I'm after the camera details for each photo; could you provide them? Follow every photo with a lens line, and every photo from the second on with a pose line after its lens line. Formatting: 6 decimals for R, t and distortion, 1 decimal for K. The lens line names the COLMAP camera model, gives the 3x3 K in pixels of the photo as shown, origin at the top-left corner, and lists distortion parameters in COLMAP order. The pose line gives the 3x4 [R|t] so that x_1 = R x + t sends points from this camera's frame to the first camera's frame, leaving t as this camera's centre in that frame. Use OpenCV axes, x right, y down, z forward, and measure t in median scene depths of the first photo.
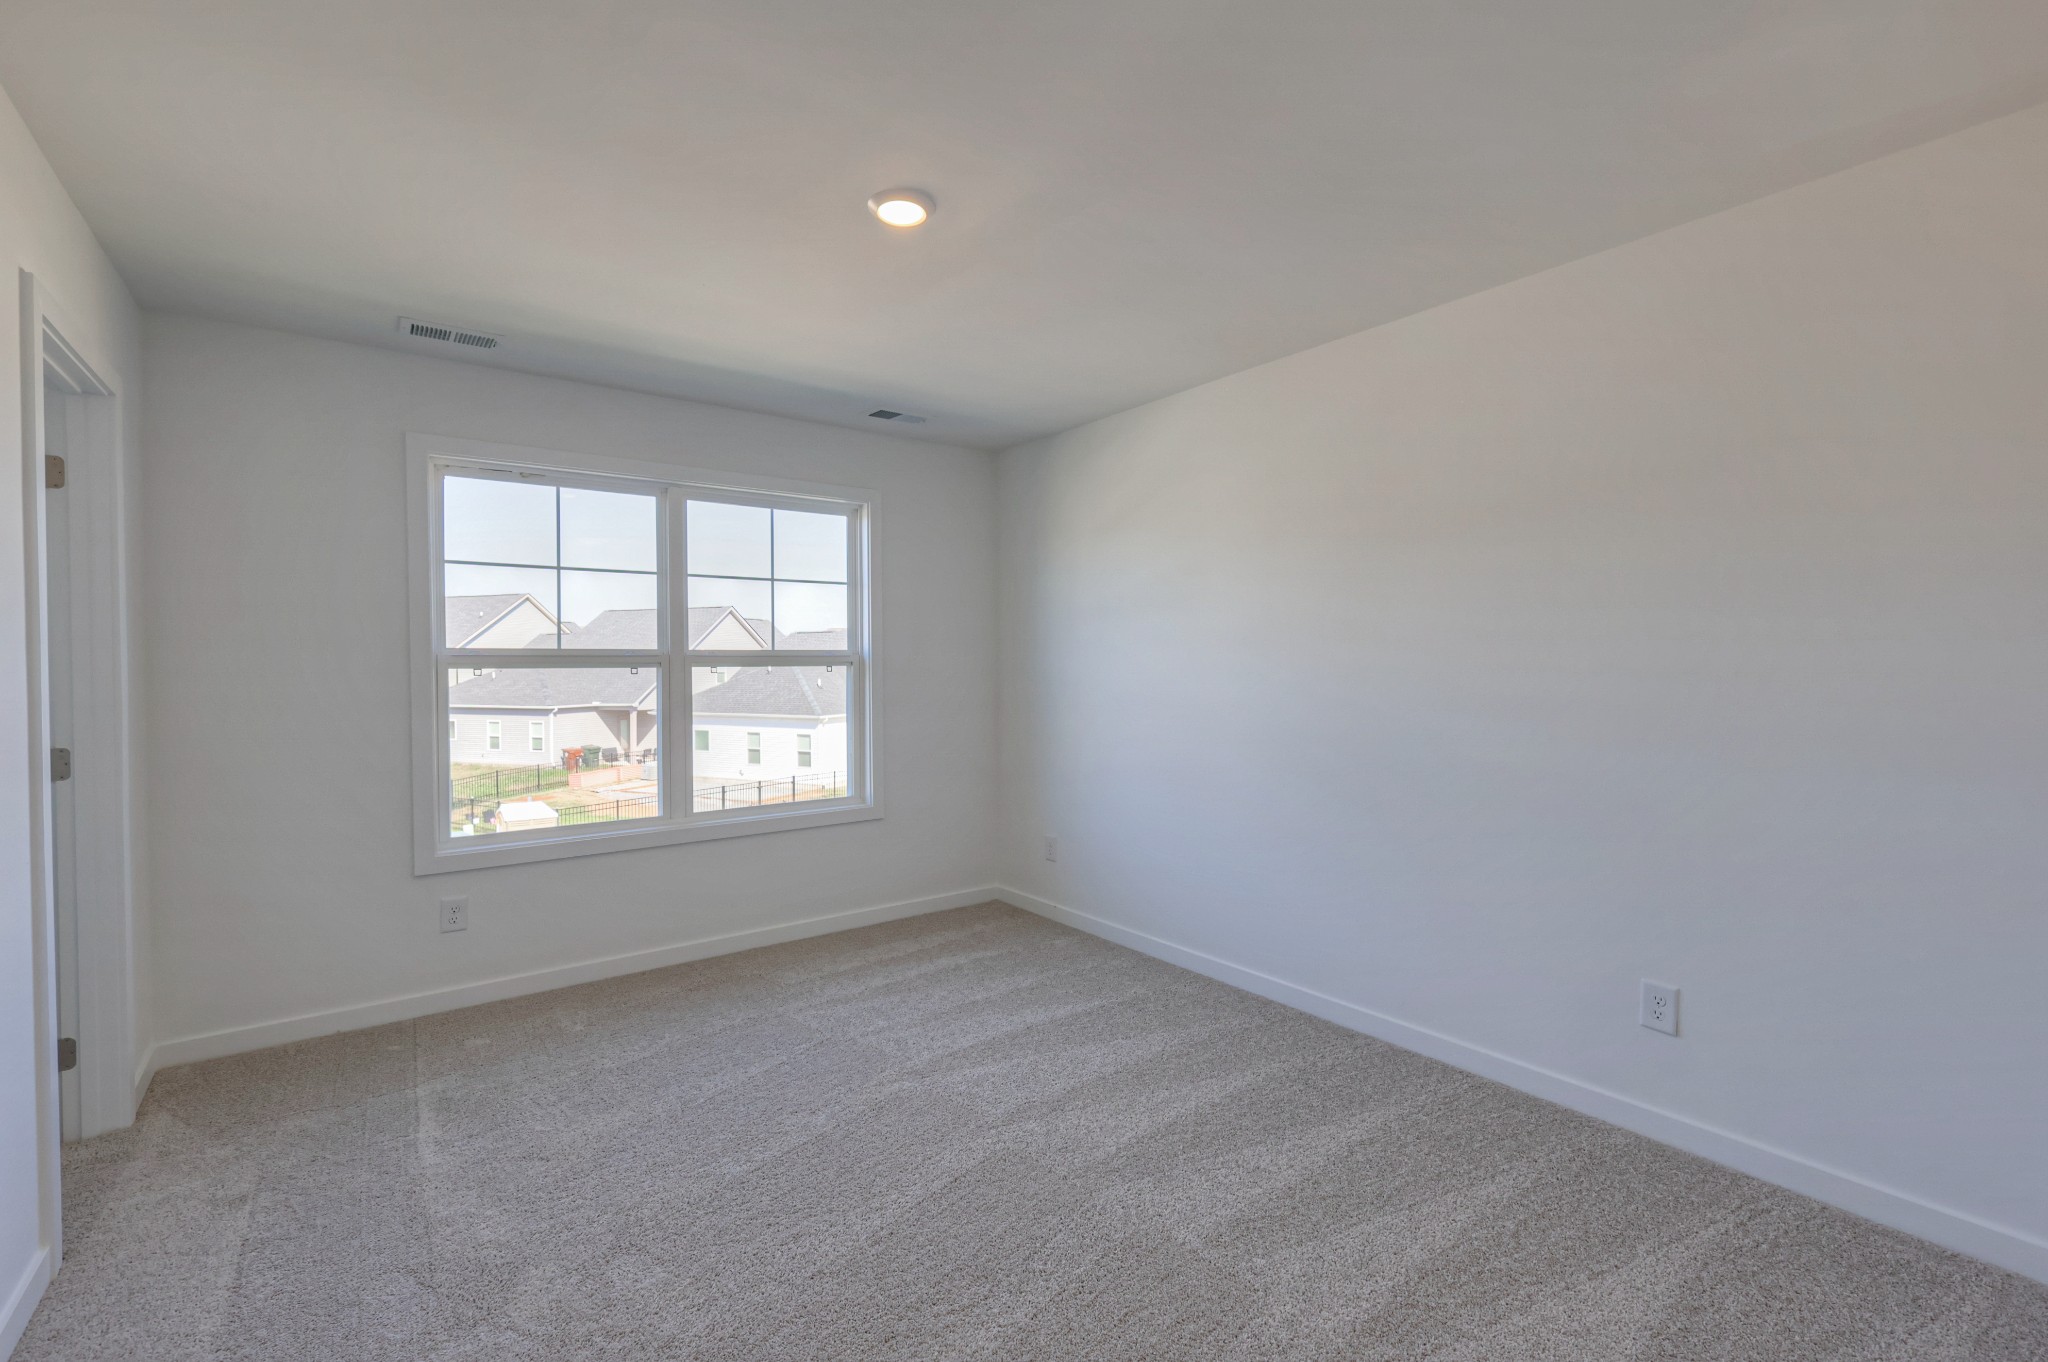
lens RADIAL K [[892.2, 0, 1036.8], [0, 892.2, 674.2], [0, 0, 1]] dist [-0.004070, -0.000303]
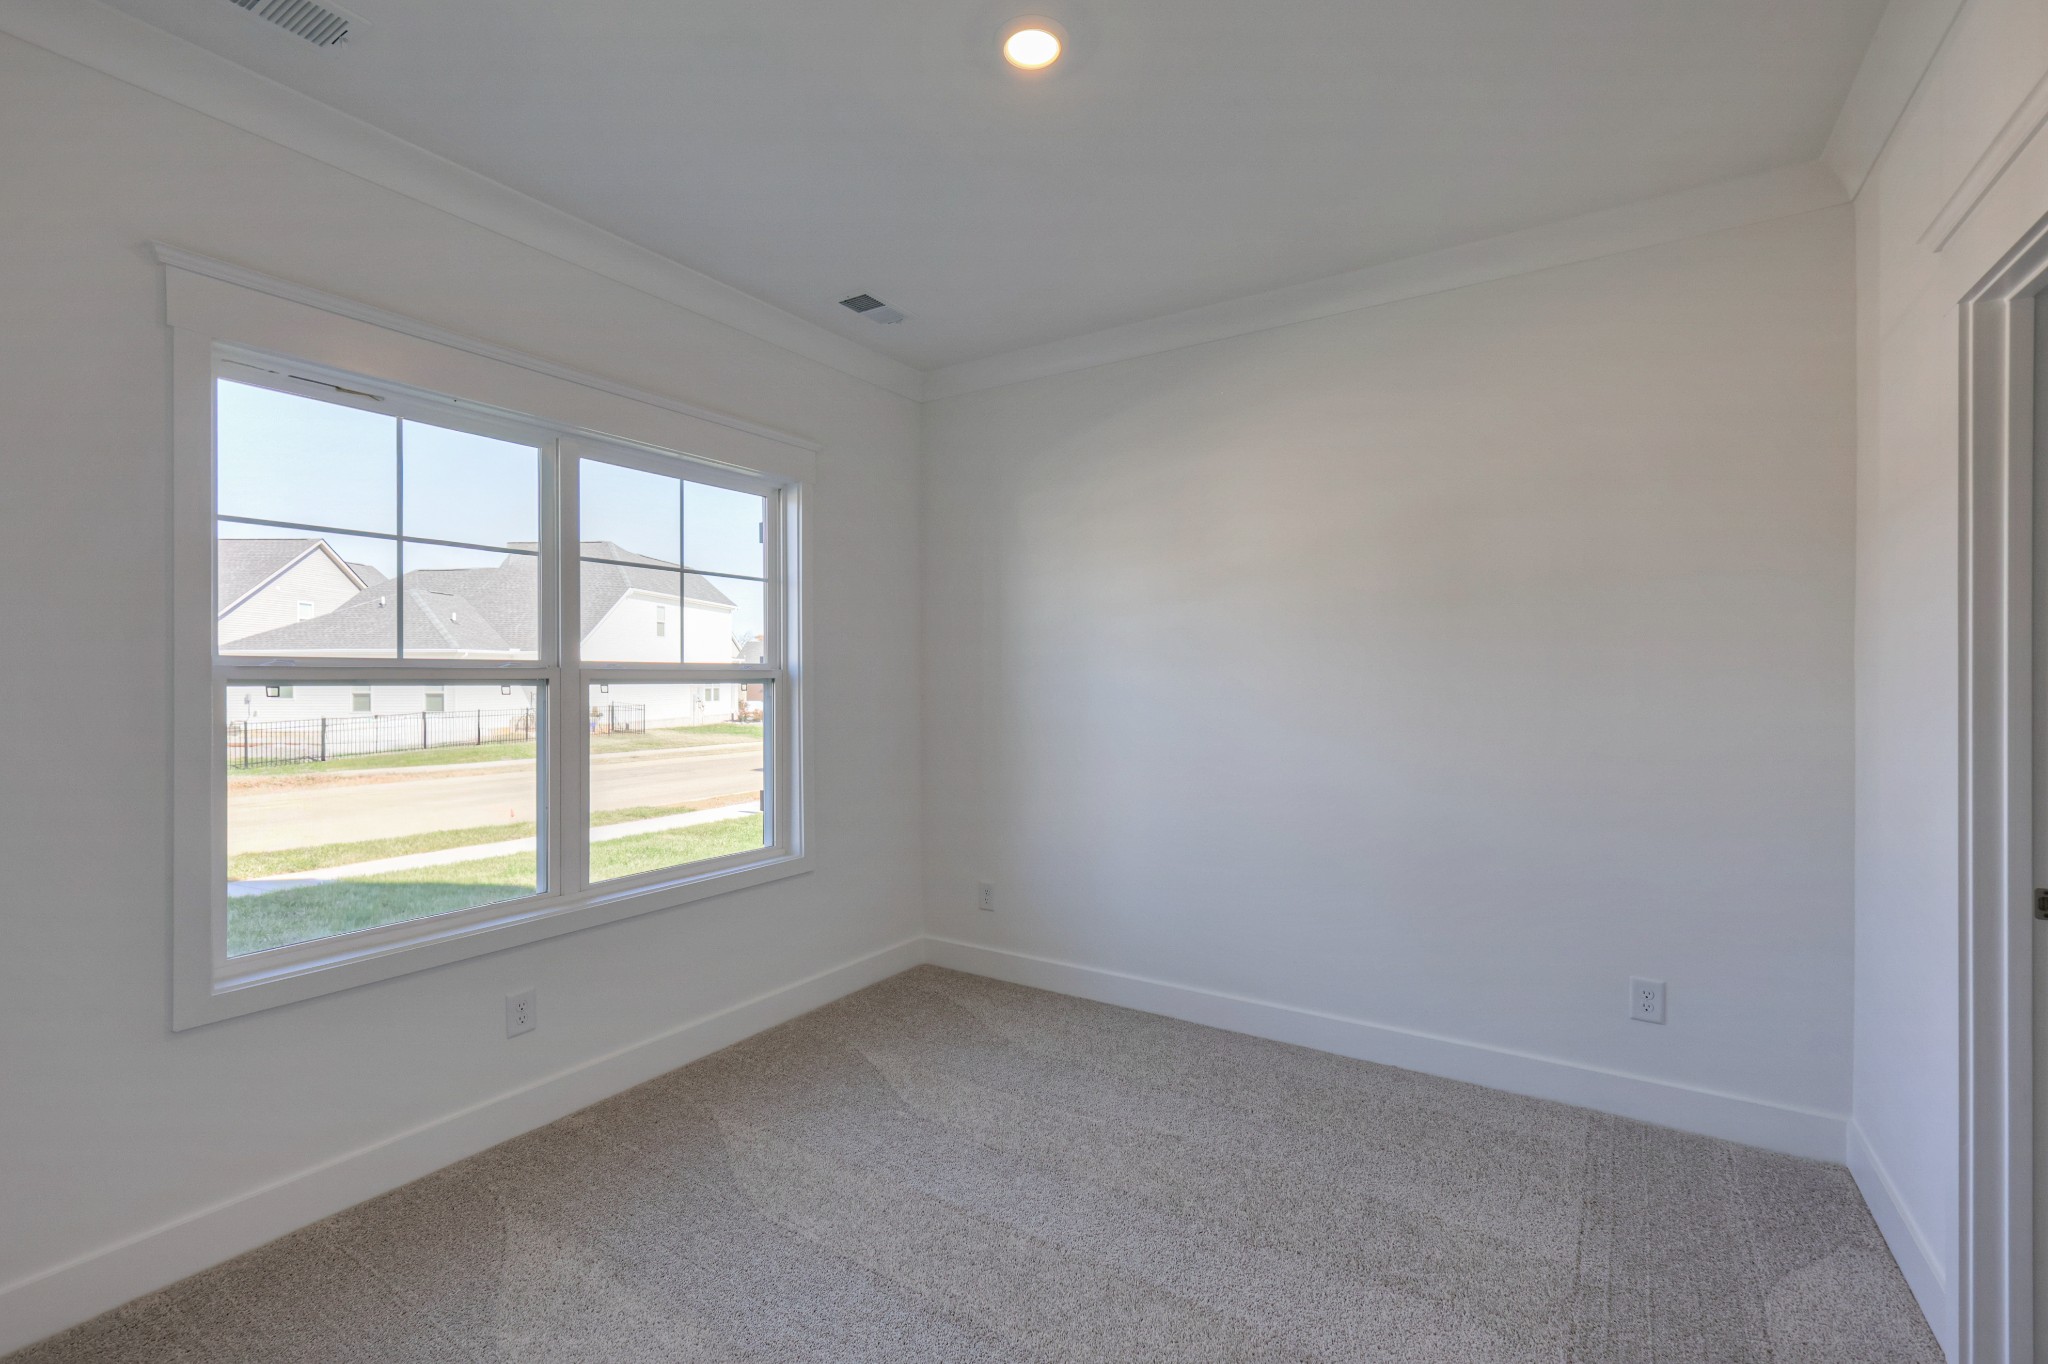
lens RADIAL K [[892.2, 0, 1036.8], [0, 892.2, 675.2], [0, 0, 1]] dist [-0.004070, -0.000303]
pose [[0.926235, 0.011483, 0.376772, -0.322410], [-0.009902, 0.999932, -0.006132, -0.015381], [-0.376817, 0.001948, 0.926286, 0.182720]]
